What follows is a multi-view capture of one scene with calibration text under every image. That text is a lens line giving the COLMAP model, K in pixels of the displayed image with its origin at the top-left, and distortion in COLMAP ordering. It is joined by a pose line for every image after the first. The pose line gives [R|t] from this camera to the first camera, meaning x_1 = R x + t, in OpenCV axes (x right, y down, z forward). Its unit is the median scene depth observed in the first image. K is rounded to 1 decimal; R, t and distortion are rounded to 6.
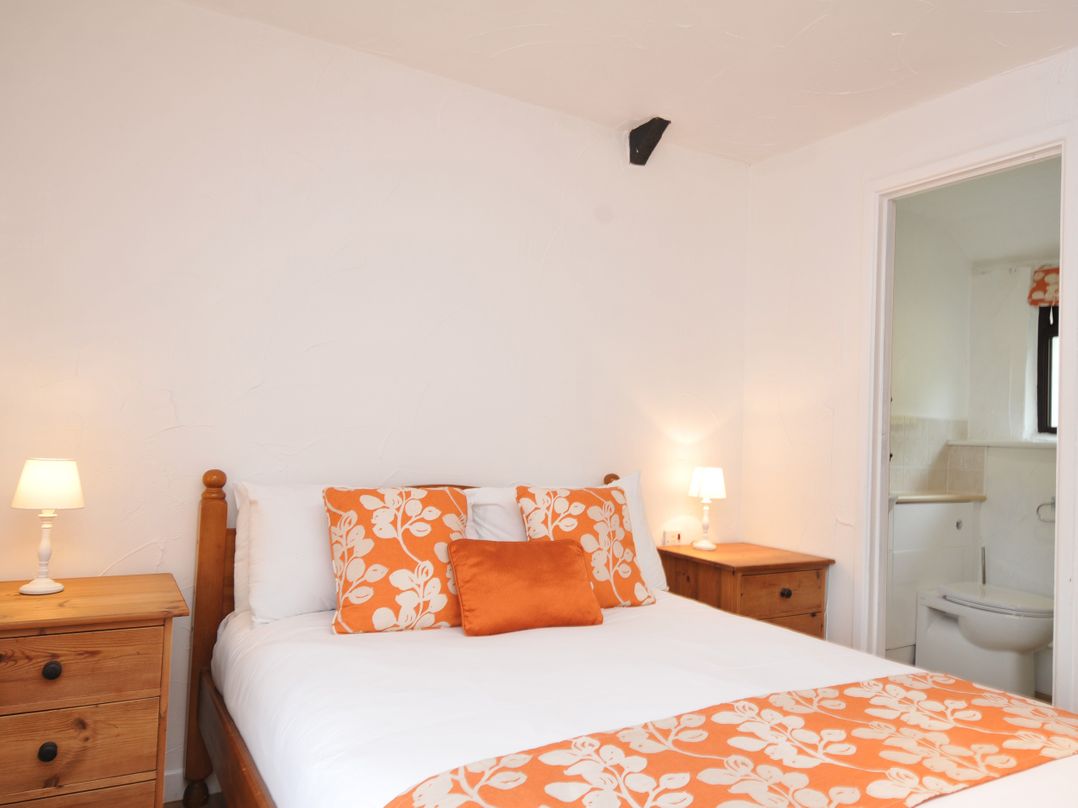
lens RADIAL K [[765.5, 0, 539.0], [0, 765.5, 404.0], [0, 0, 1]] dist [0.004267, -0.001141]
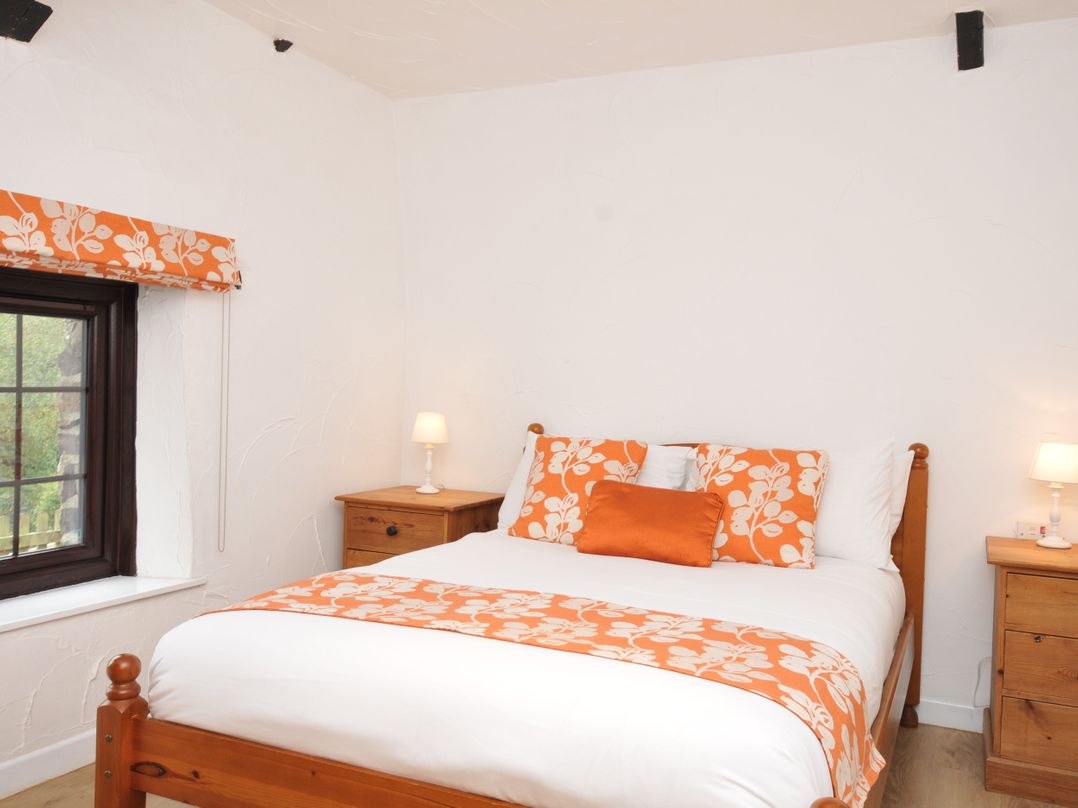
lens RADIAL K [[921.9, 0, 562.9], [0, 921.9, 404.0], [0, 0, 1]] dist [0.003837, 0.003130]
pose [[0.569957, -0.007314, -0.821642, 1.135416], [0.022801, 0.999716, 0.006917, 0.045973], [0.821358, -0.022677, 0.569962, 0.112492]]
